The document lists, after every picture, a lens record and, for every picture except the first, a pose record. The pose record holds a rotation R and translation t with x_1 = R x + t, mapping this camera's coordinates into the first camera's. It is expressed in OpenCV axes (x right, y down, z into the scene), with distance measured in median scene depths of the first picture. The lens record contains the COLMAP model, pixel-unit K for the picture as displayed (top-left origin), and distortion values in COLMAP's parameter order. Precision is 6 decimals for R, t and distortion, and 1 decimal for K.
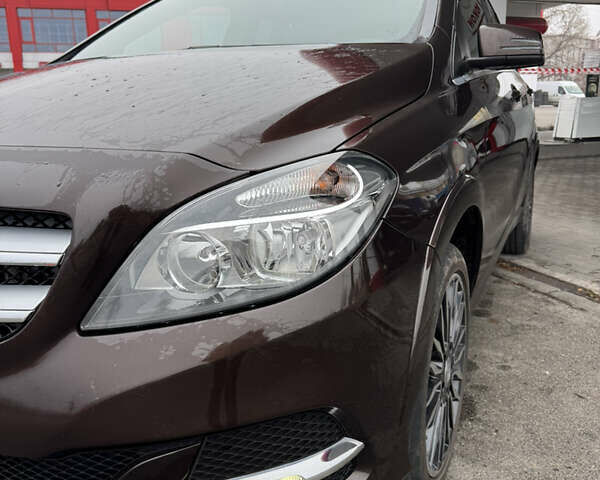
lens RADIAL K [[560.2, 0, 302.7], [0, 560.2, 256.7], [0, 0, 1]] dist [0.015957, -0.028318]
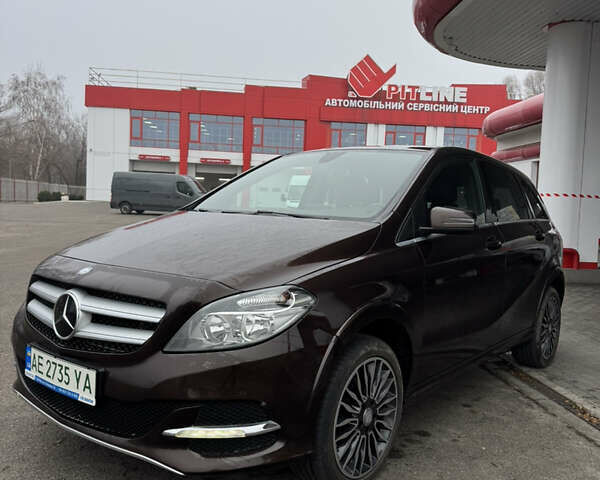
lens RADIAL K [[573.8, 0, 299.0], [0, 573.8, 238.6], [0, 0, 1]] dist [0.068625, -0.119628]
pose [[0.967523, 0.070538, -0.242742, 0.663975], [-0.117024, 0.976166, -0.182772, 0.039693], [0.224064, 0.205243, 0.952717, -1.197630]]
